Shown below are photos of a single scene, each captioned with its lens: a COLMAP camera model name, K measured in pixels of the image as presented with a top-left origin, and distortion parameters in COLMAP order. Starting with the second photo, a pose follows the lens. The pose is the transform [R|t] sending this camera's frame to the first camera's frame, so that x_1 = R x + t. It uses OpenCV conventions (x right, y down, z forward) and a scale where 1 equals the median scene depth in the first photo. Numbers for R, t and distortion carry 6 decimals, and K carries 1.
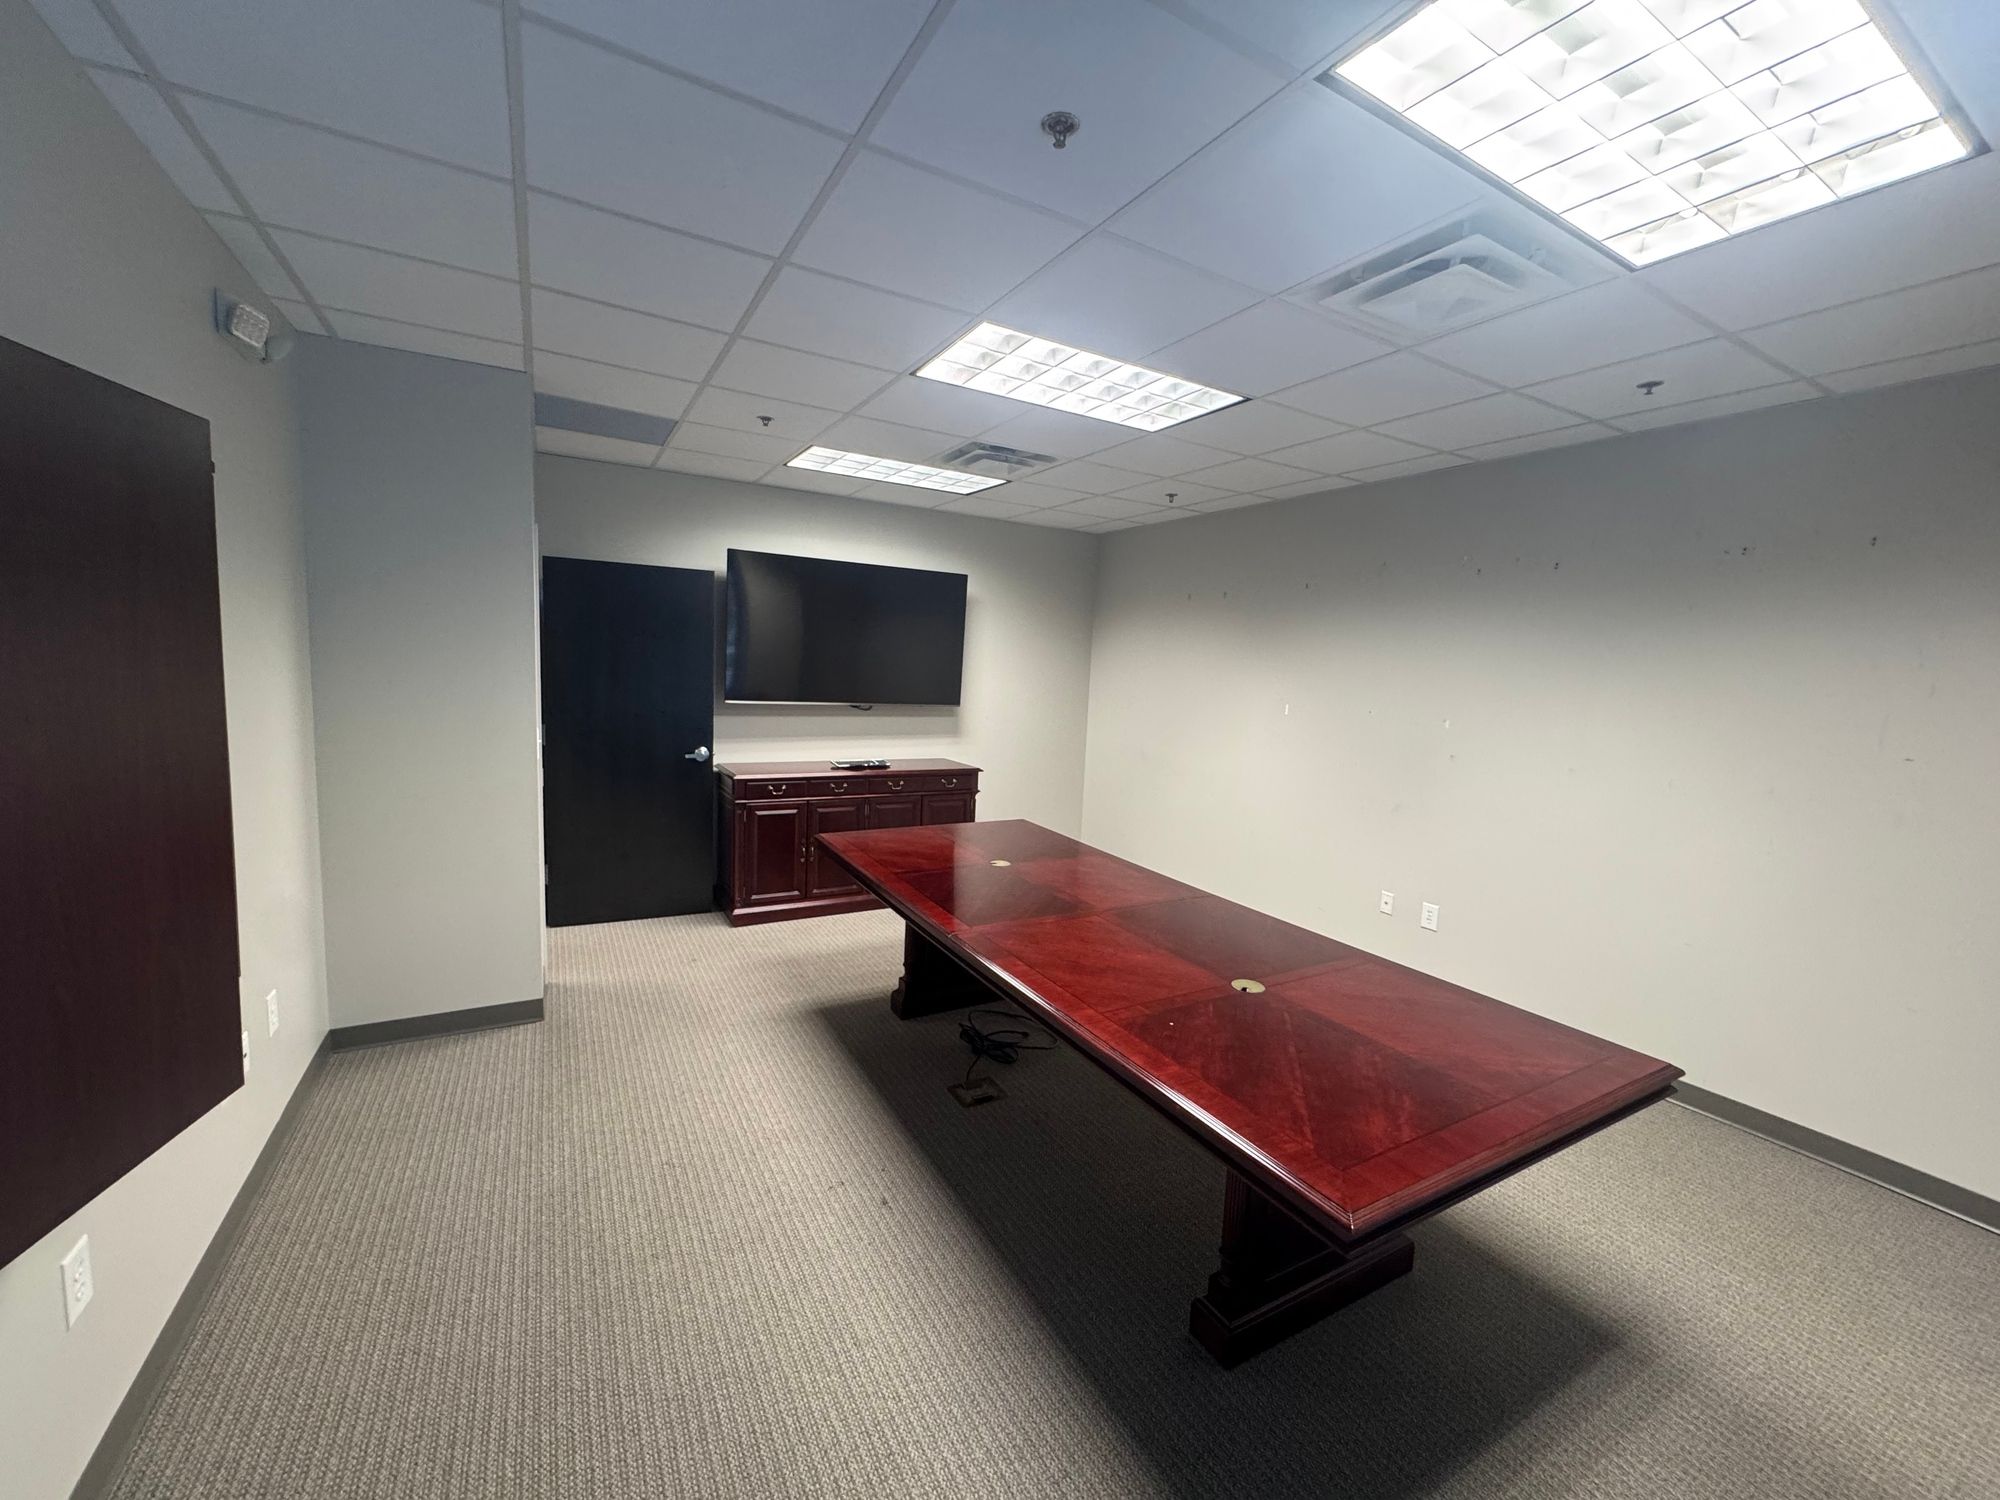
lens RADIAL K [[797.2, 0, 989.9], [0, 797.2, 746.1], [0, 0, 1]] dist [-0.002101, 0.003398]
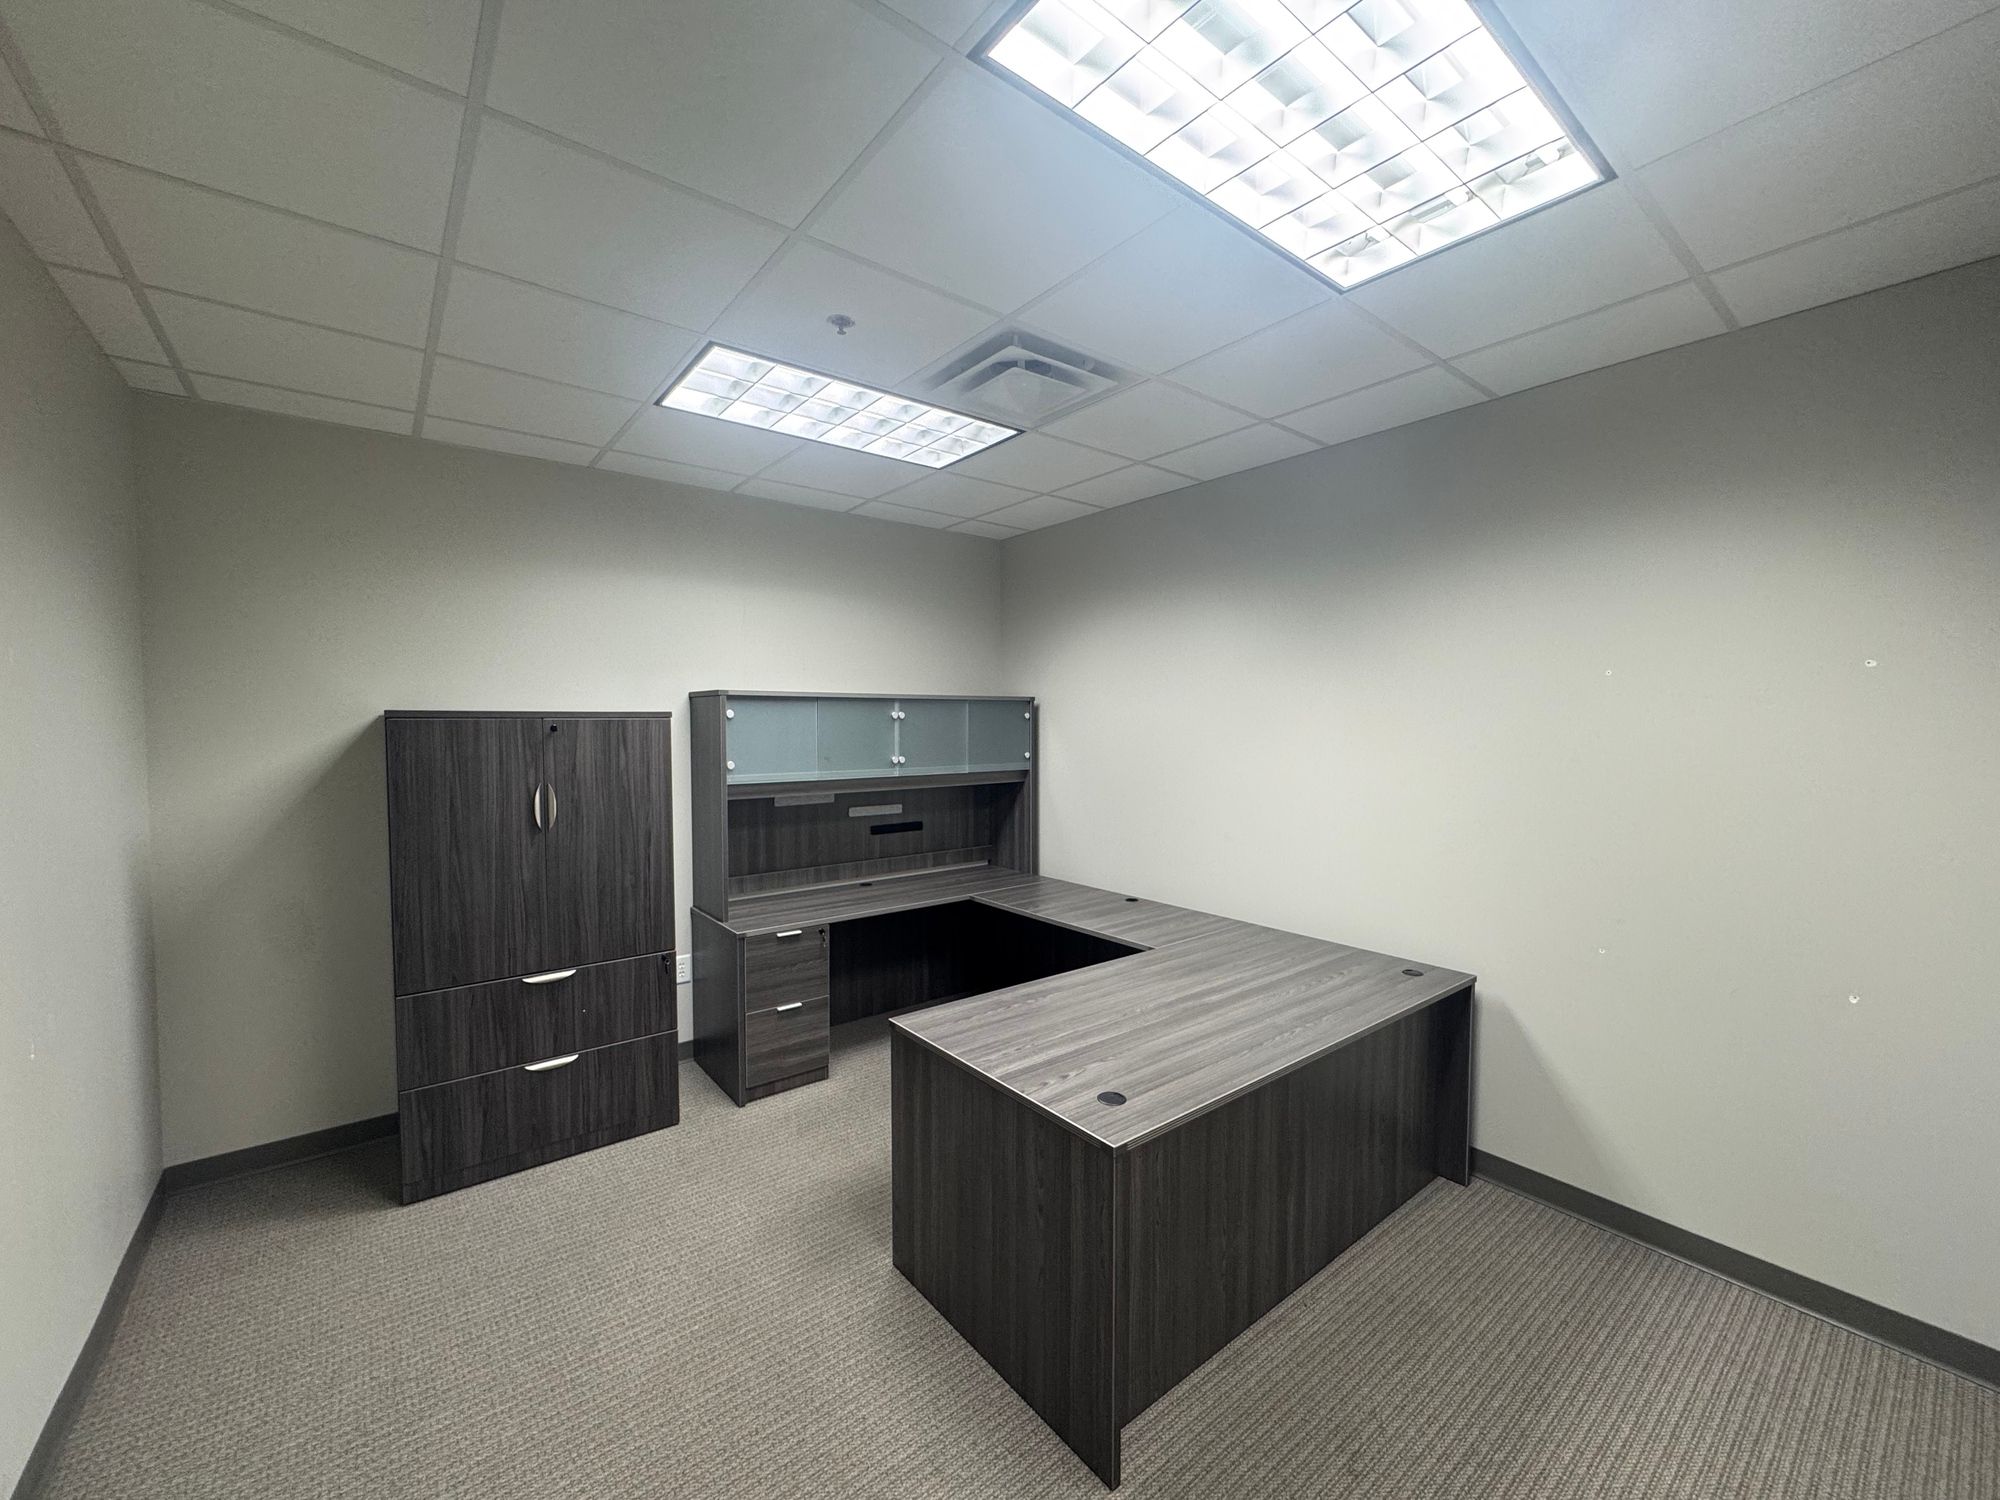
lens RADIAL K [[797.2, 0, 1005.1], [0, 797.2, 739.2], [0, 0, 1]] dist [-0.002101, 0.003398]
pose [[0.987404, -0.053644, 0.148851, 0.150445], [0.064356, 0.995600, -0.068107, -0.001039], [-0.144542, 0.076828, 0.986511, 0.086524]]
